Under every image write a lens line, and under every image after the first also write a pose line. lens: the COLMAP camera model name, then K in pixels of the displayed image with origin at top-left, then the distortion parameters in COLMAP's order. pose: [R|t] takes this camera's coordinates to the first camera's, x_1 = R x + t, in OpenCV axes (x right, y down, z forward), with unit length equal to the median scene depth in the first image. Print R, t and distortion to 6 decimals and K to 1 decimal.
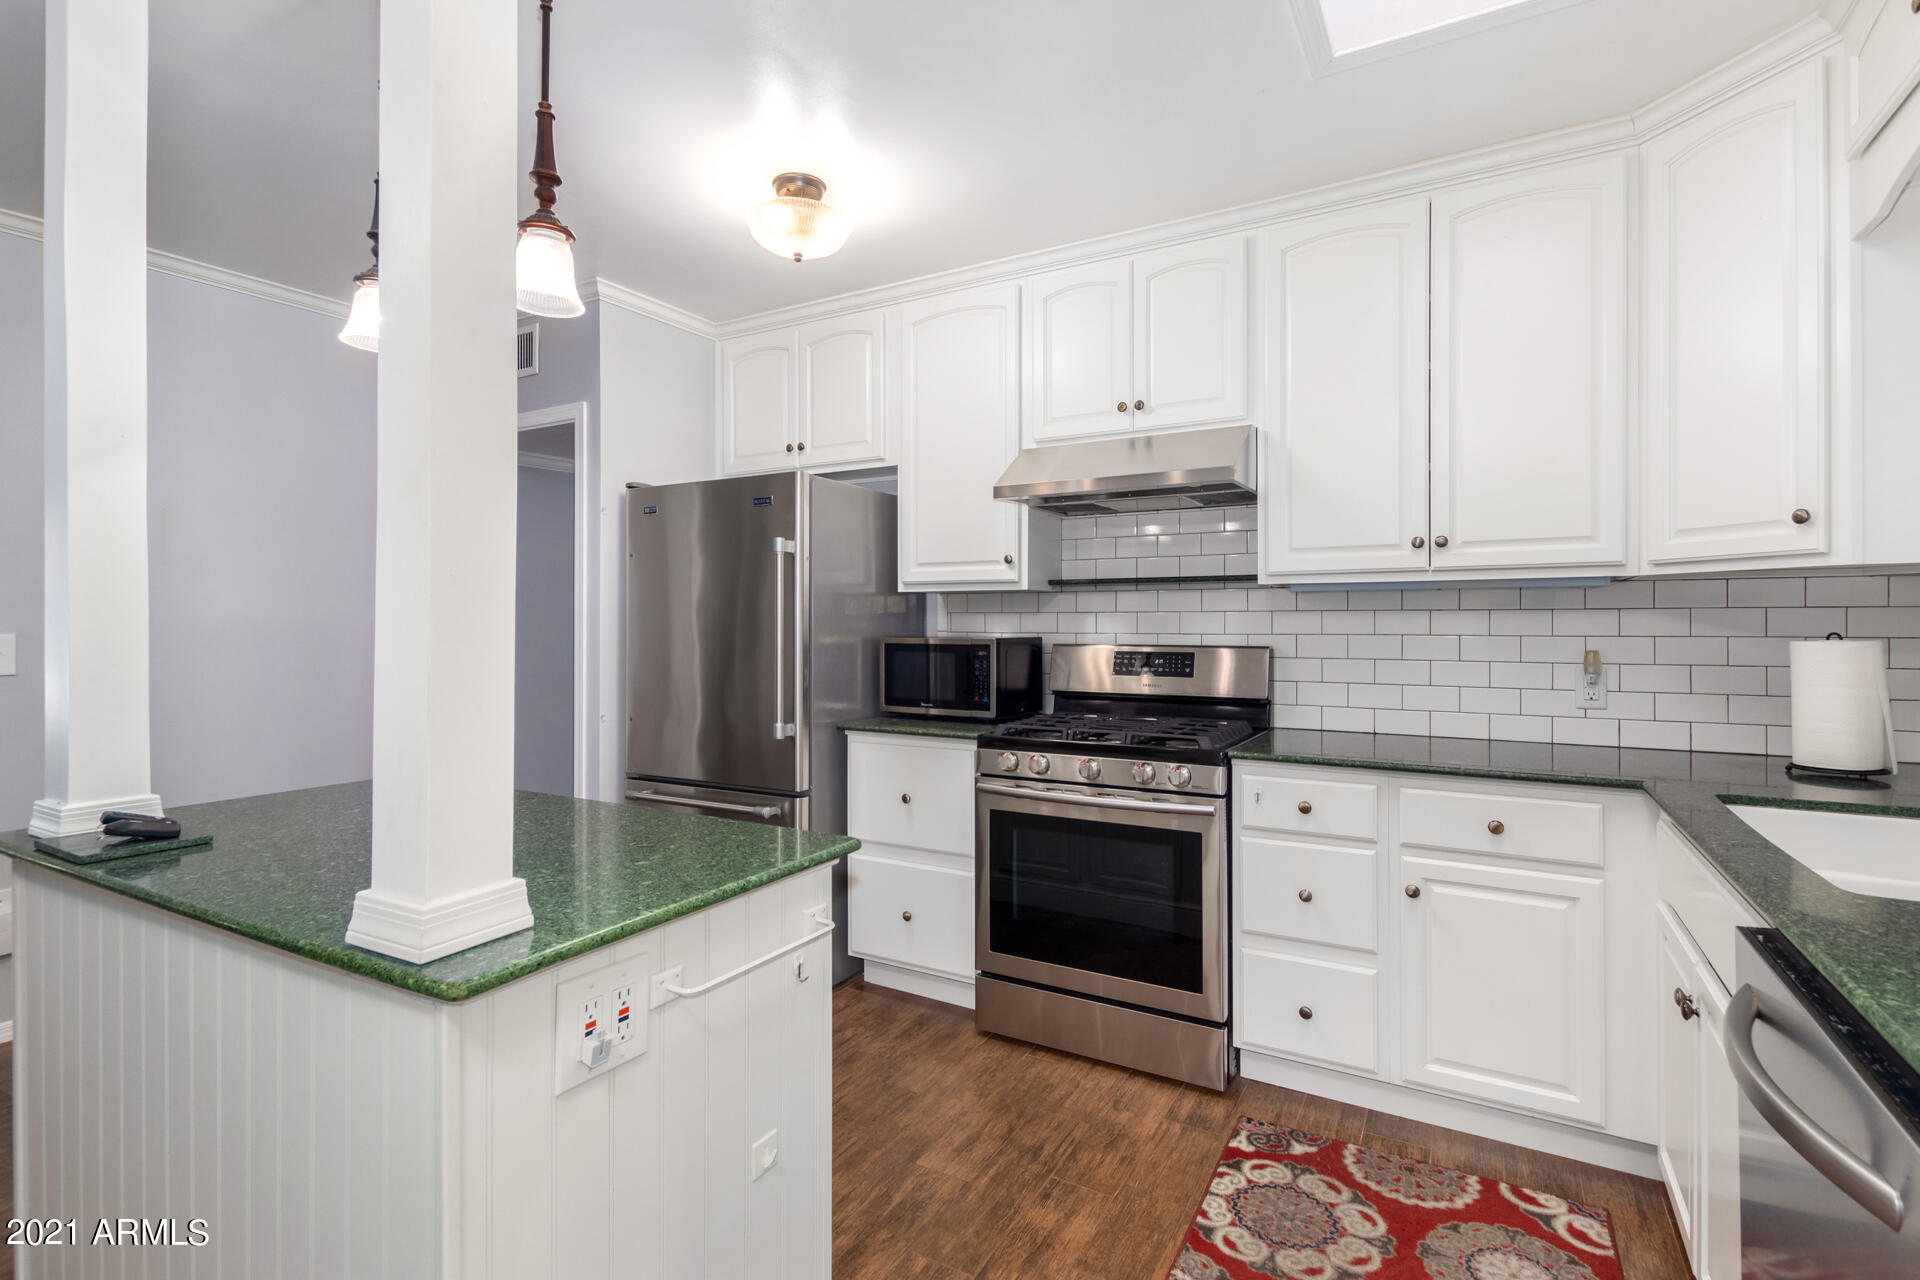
lens RADIAL K [[897.3, 0, 975.6], [0, 897.3, 636.8], [0, 0, 1]] dist [0.013524, -0.005594]
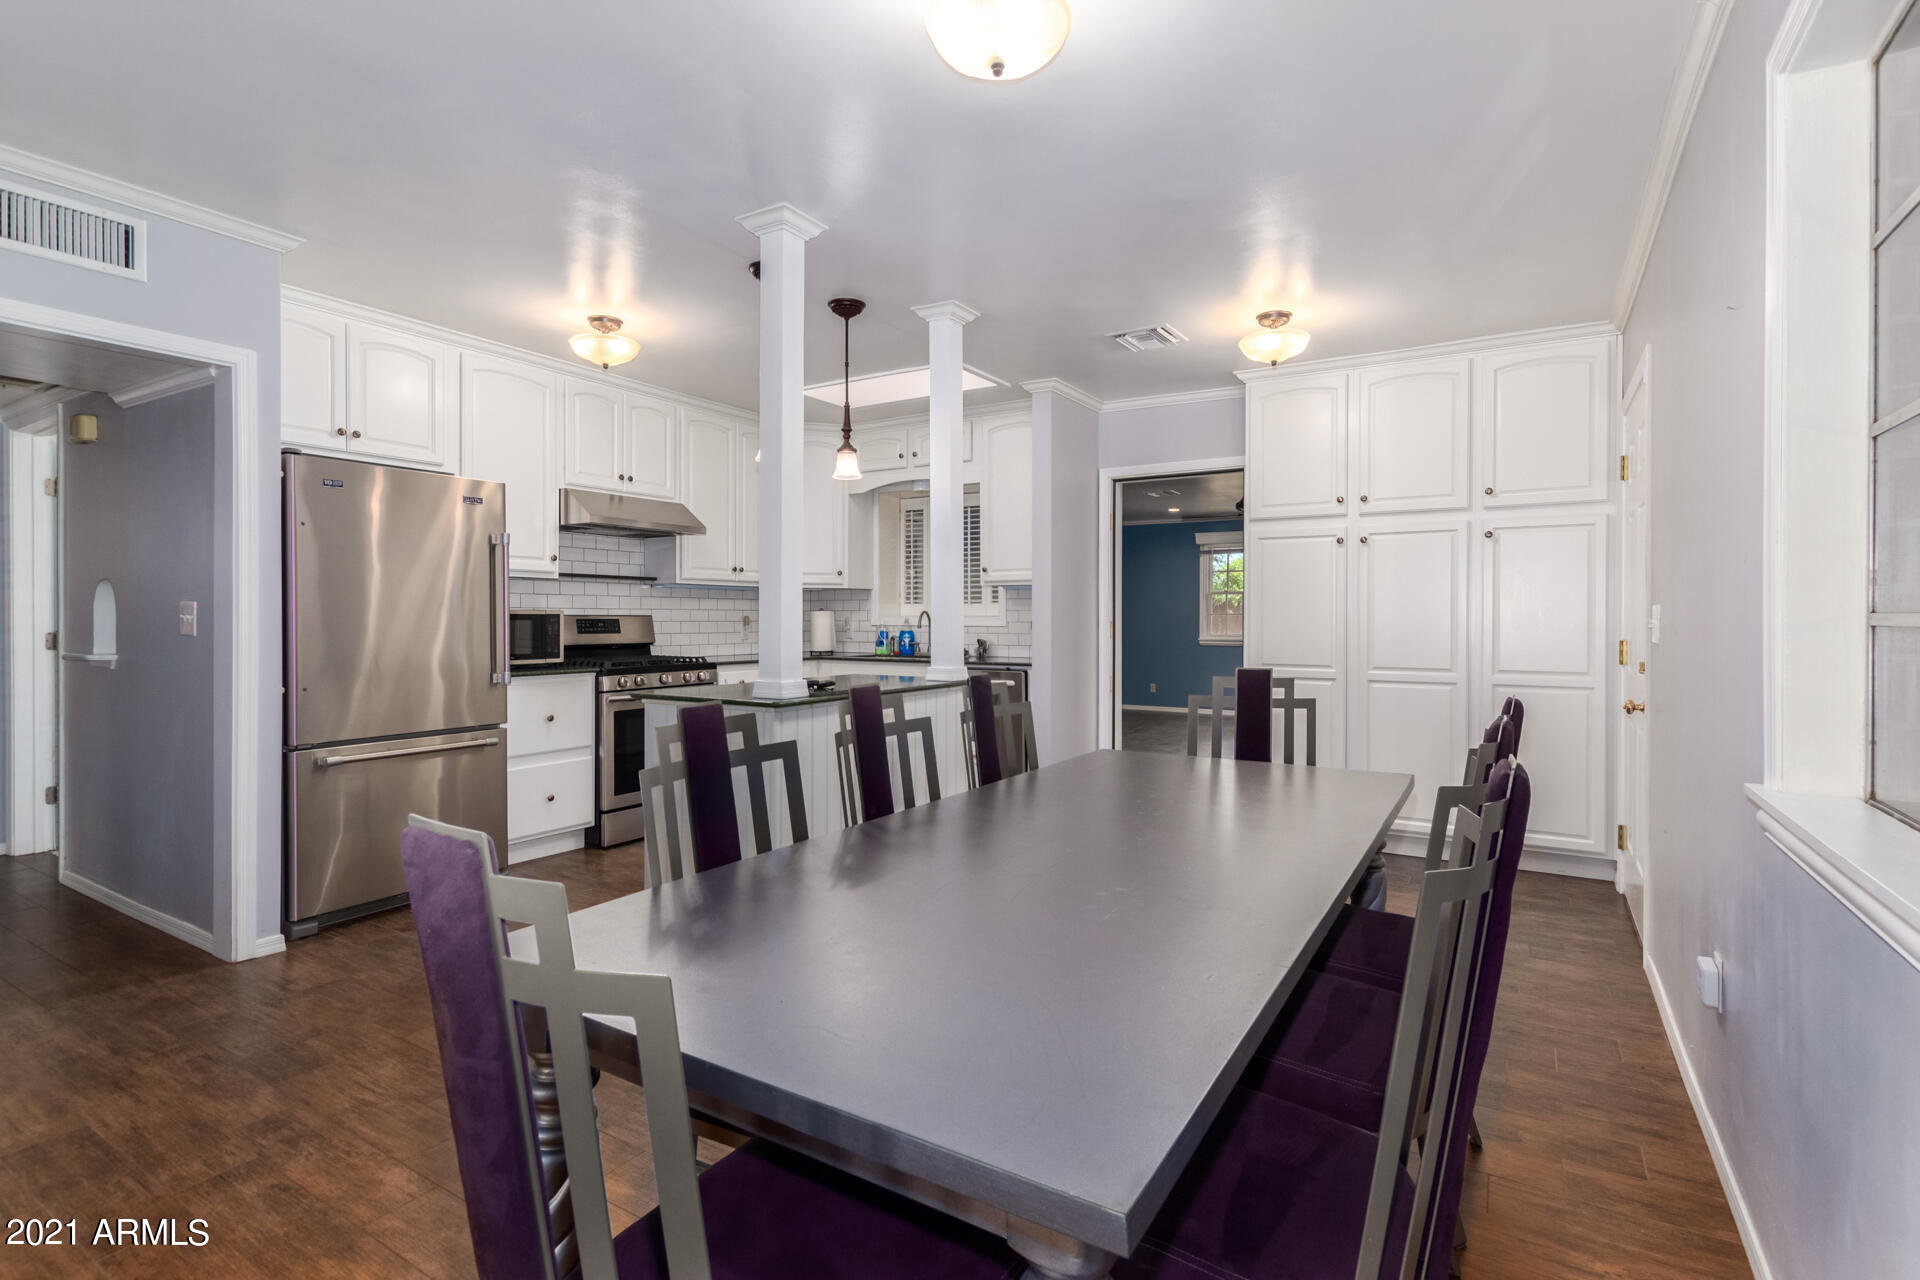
lens RADIAL K [[897.3, 0, 962.3], [0, 897.3, 634.1], [0, 0, 1]] dist [0.013524, -0.005594]
pose [[0.048562, -0.020397, 0.998612, -2.091833], [0.012100, 0.999730, 0.019831, 0.028148], [-0.998747, 0.011120, 0.048796, 0.345036]]
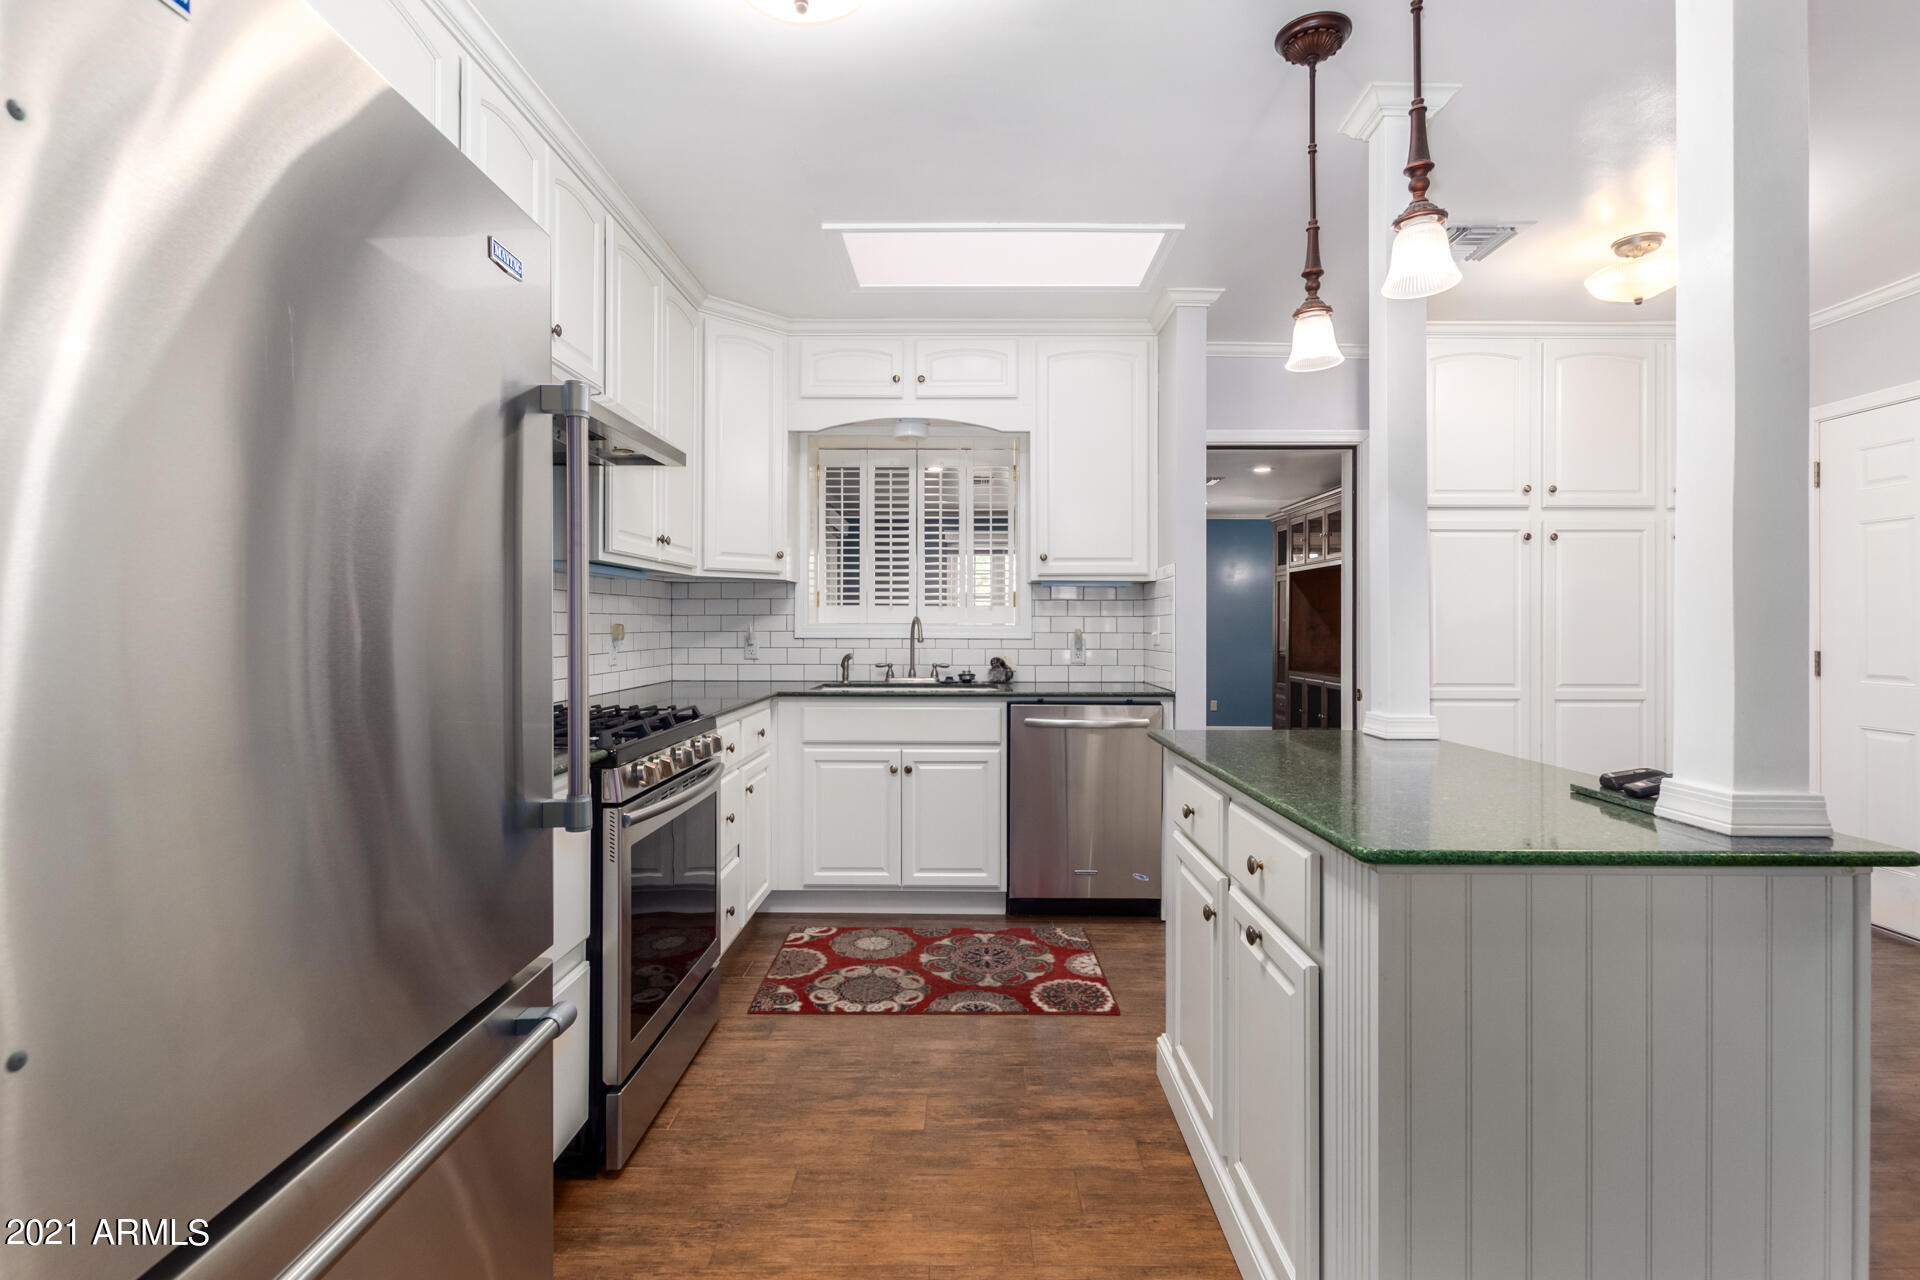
lens RADIAL K [[897.3, 0, 959.9], [0, 897.3, 627.1], [0, 0, 1]] dist [0.013524, -0.005594]
pose [[-0.477347, -0.005326, 0.878699, -0.965648], [0.009412, 0.999893, 0.011174, 0.011014], [-0.878665, 0.013605, -0.477246, 1.432231]]
